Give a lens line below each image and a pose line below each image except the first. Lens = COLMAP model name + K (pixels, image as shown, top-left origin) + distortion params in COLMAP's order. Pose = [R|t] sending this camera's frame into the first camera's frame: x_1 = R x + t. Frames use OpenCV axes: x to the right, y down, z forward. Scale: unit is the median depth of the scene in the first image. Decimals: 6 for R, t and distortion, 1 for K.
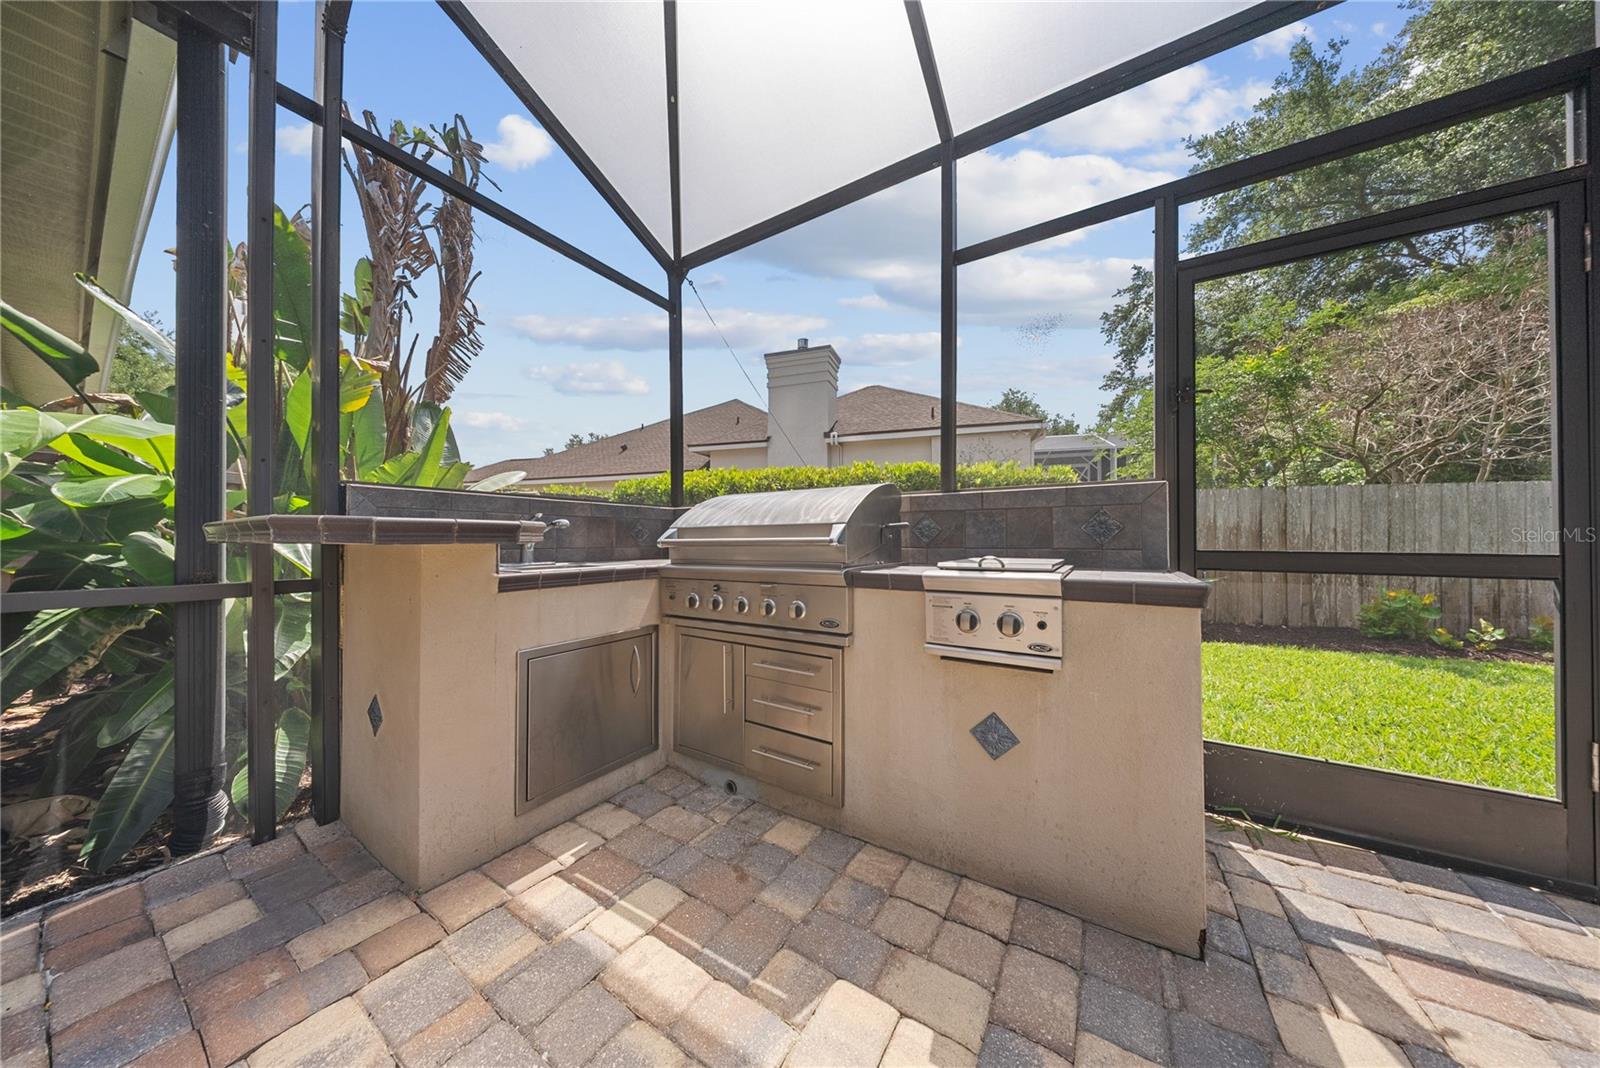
lens RADIAL K [[472.2, 0, 789.3], [0, 472.2, 530.2], [0, 0, 1]] dist [-0.000504, -0.000067]
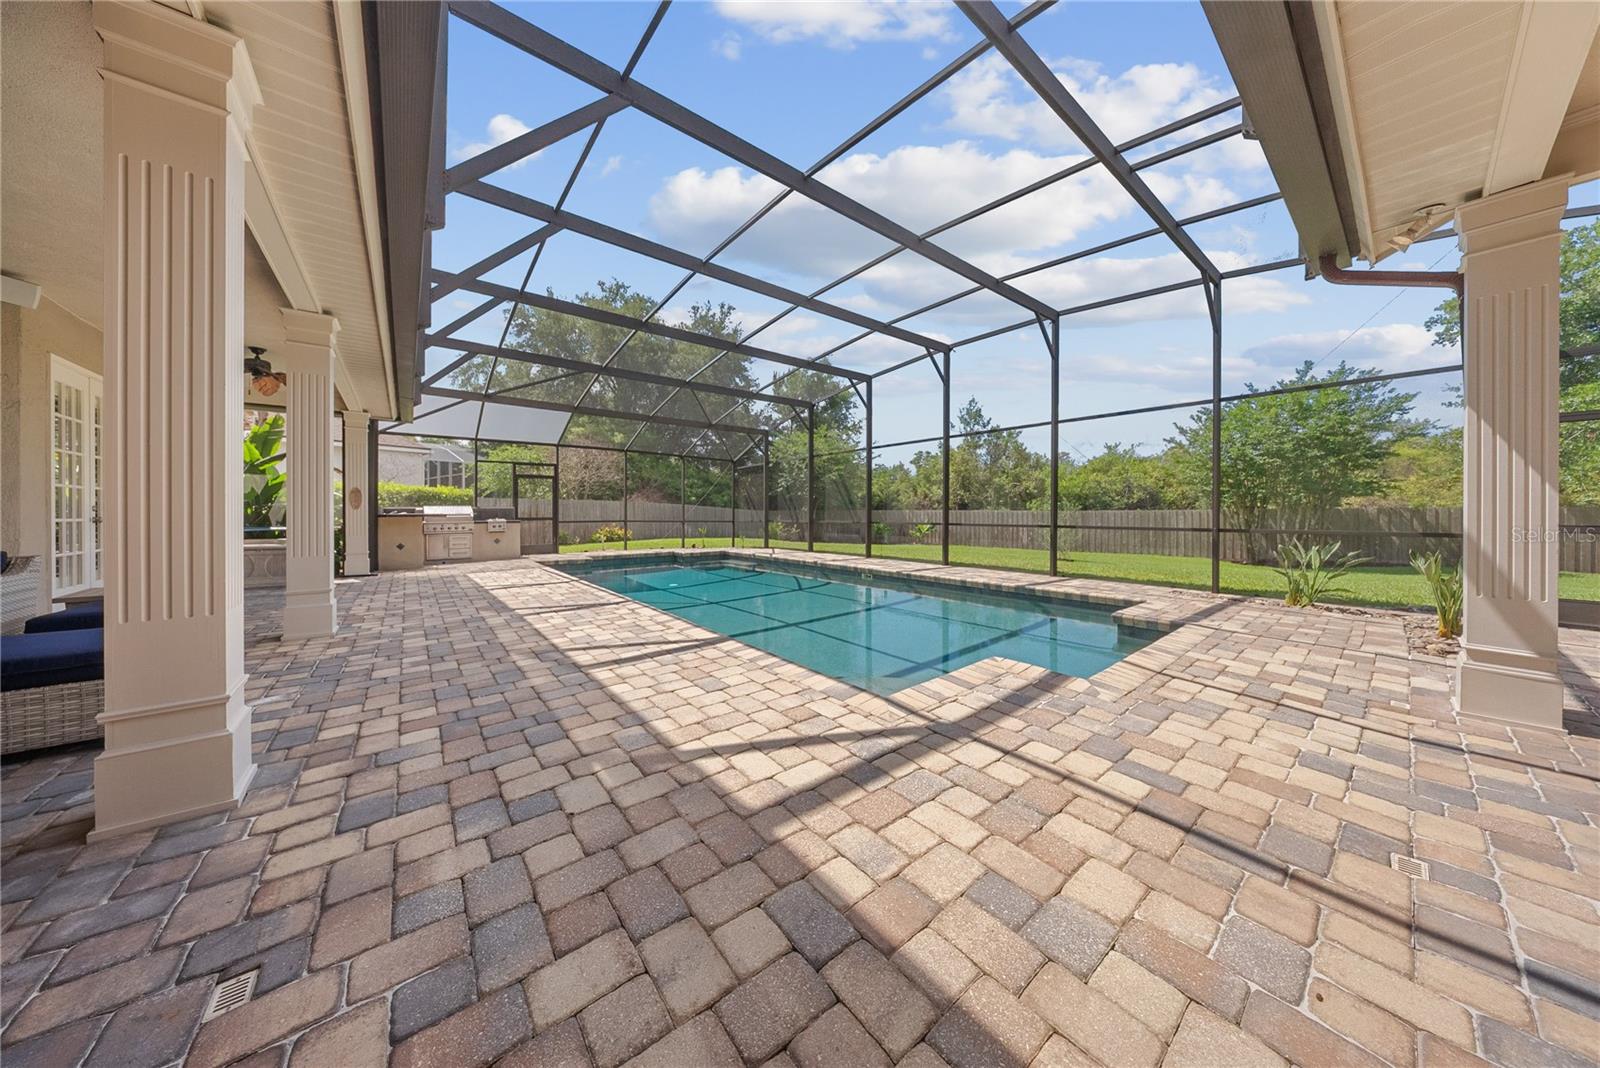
lens RADIAL K [[488.4, 0, 784.9], [0, 488.4, 513.1], [0, 0, 1]] dist [-0.000578, -0.000125]
pose [[0.328824, -0.000131, 0.944391, -4.286576], [-0.007405, 0.999969, 0.002717, -0.069541], [-0.944362, -0.007887, 0.328812, -4.700237]]
